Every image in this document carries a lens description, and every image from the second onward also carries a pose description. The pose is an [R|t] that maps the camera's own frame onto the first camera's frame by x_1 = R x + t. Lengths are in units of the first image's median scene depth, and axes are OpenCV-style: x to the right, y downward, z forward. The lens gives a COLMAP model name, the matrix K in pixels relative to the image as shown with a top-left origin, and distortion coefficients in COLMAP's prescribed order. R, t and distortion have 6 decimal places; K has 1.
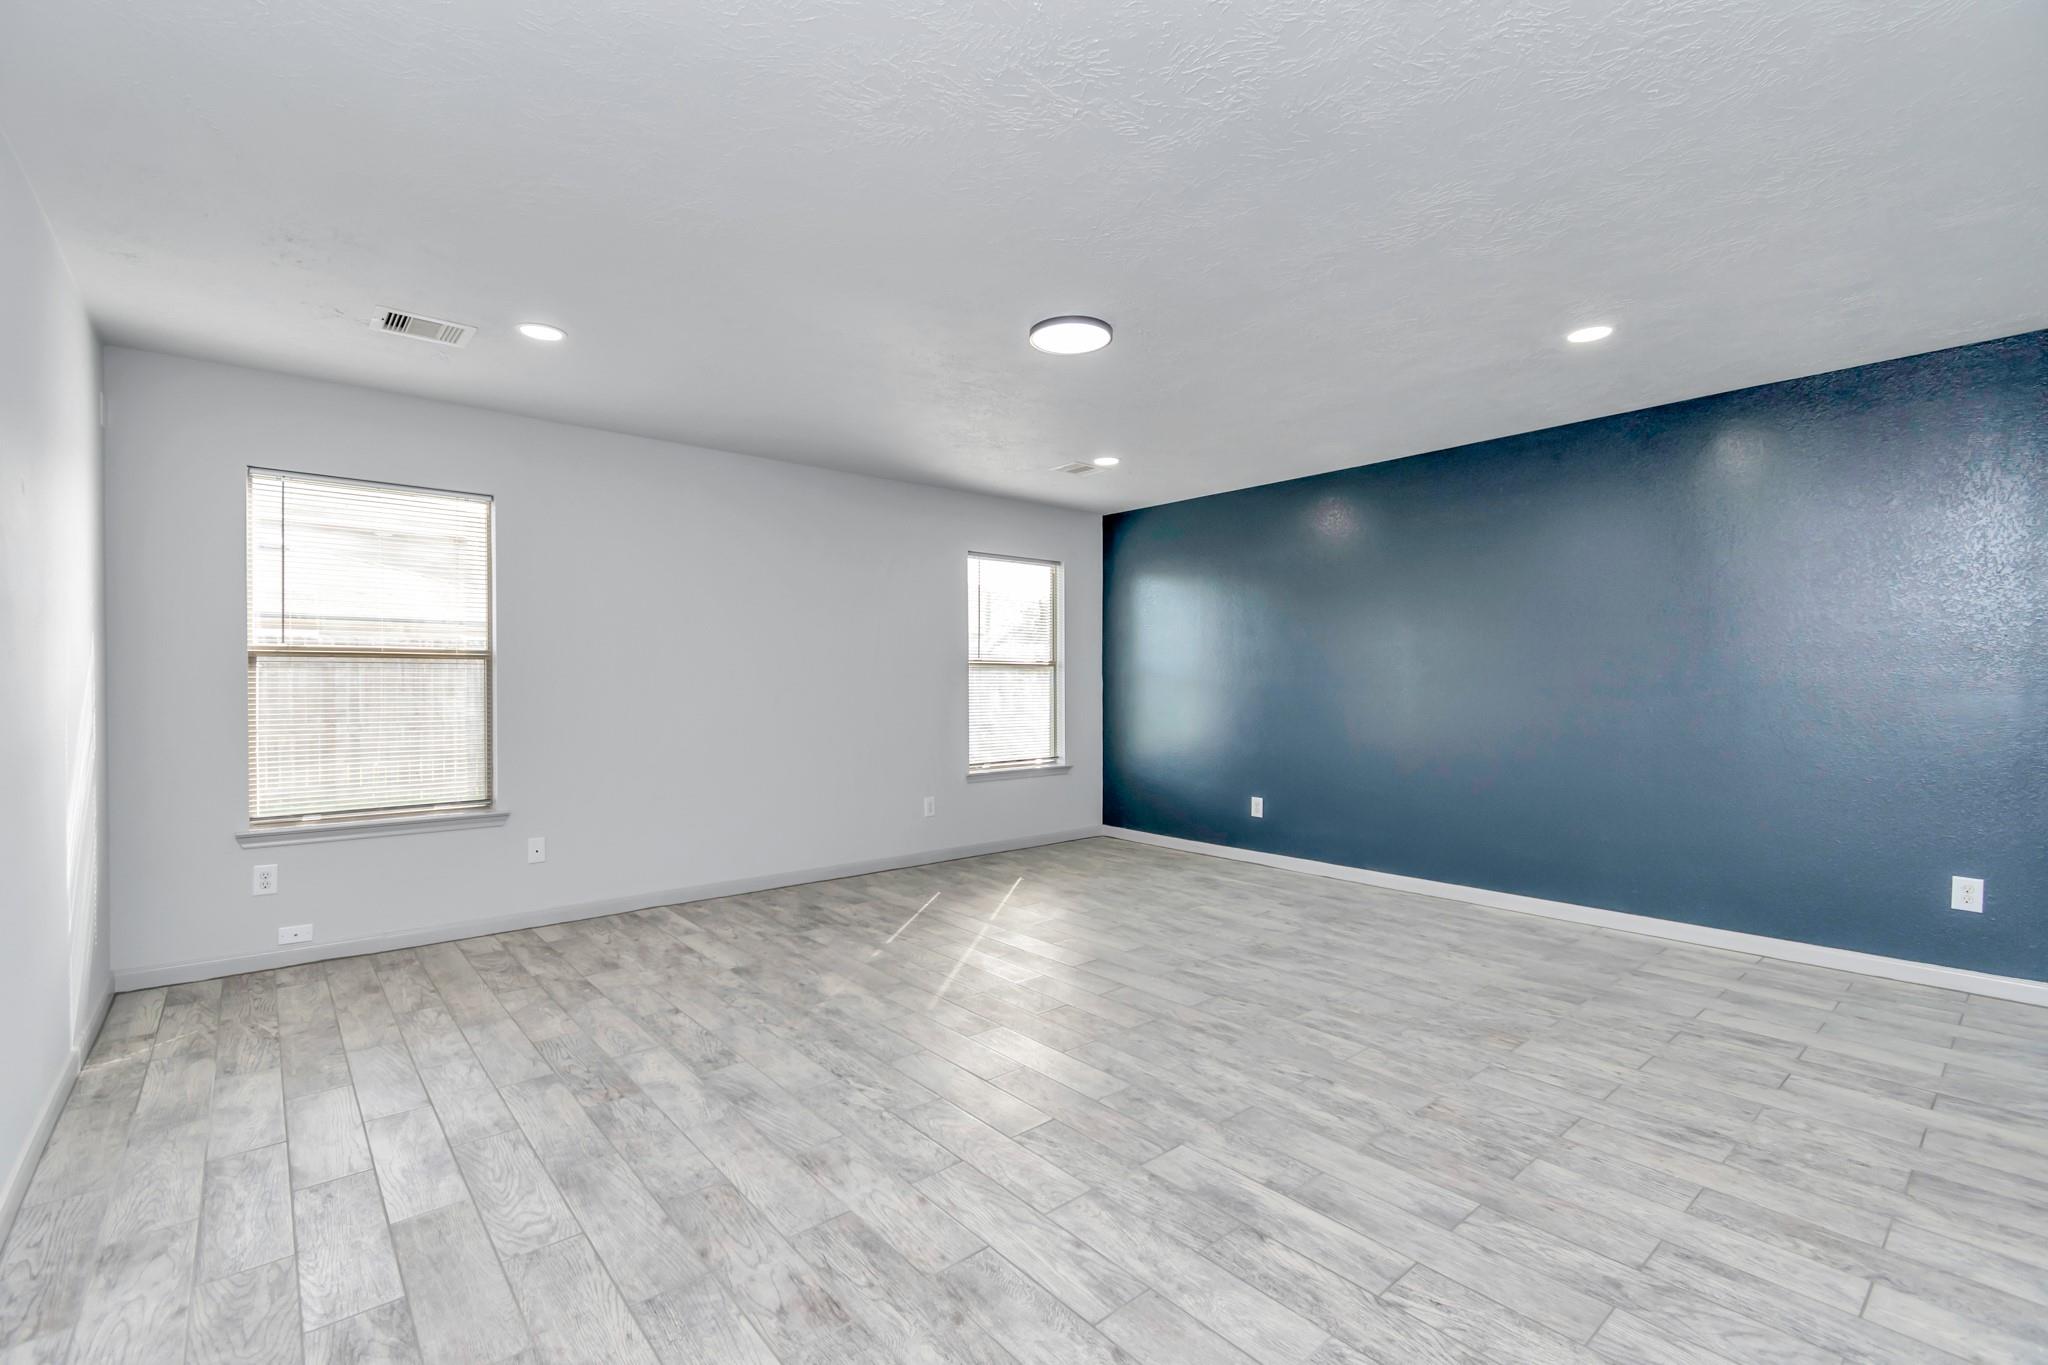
lens RADIAL K [[904.5, 0, 1015.0], [0, 904.5, 686.7], [0, 0, 1]] dist [-0.000388, -0.000137]
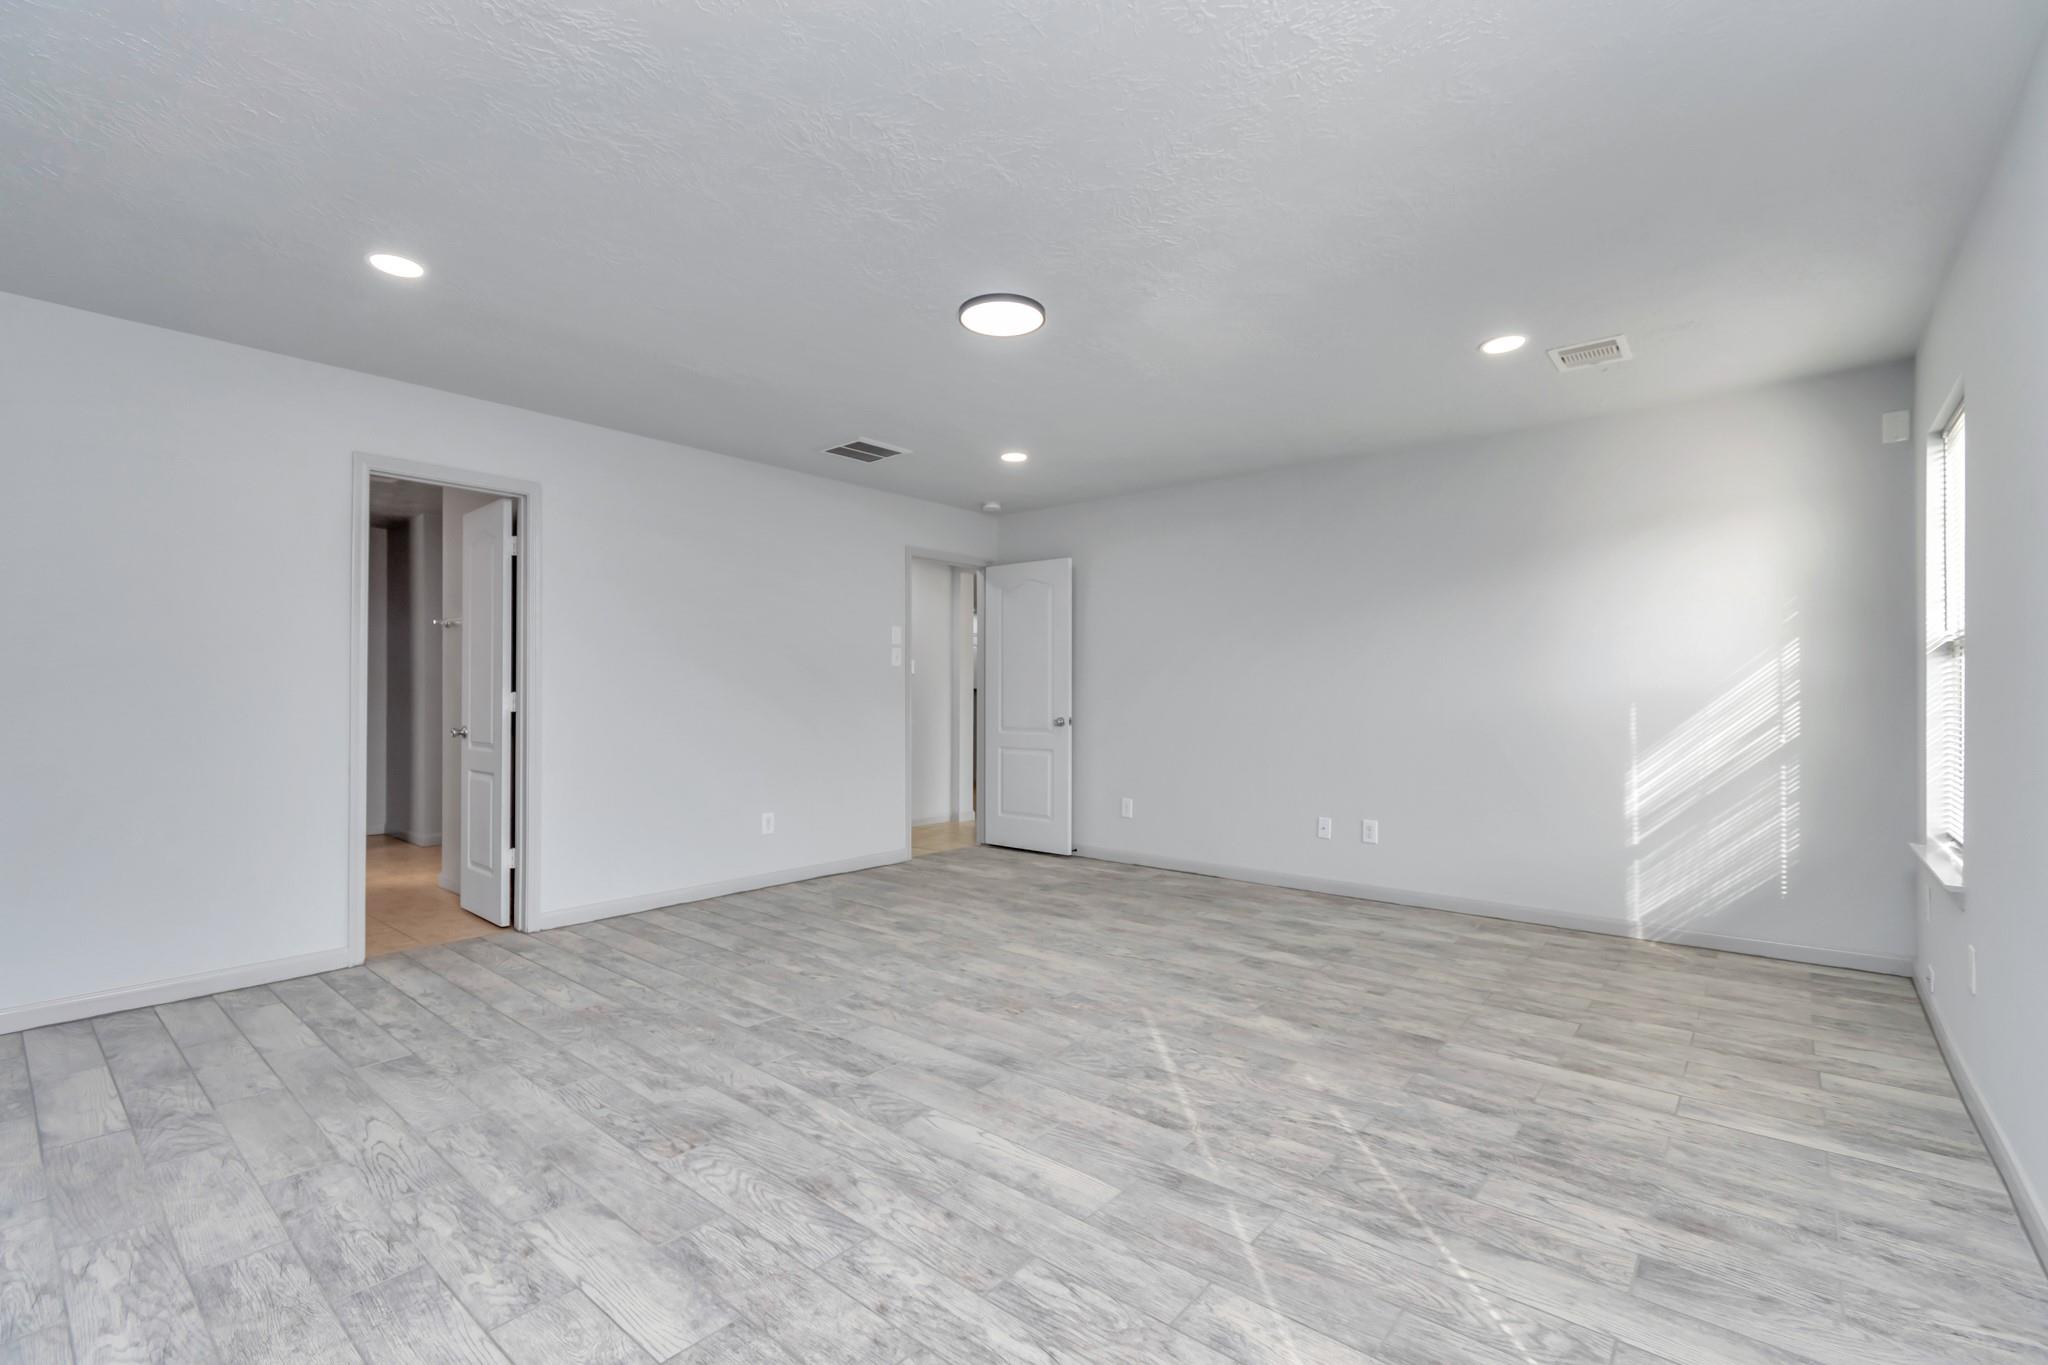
lens RADIAL K [[904.5, 0, 1015.0], [0, 904.5, 686.7], [0, 0, 1]] dist [-0.000388, -0.000137]
pose [[-0.987248, -0.000946, -0.159184, 0.194992], [0.000196, 0.999974, -0.007156, 0.011157], [0.159187, -0.007096, -0.987223, 1.890105]]
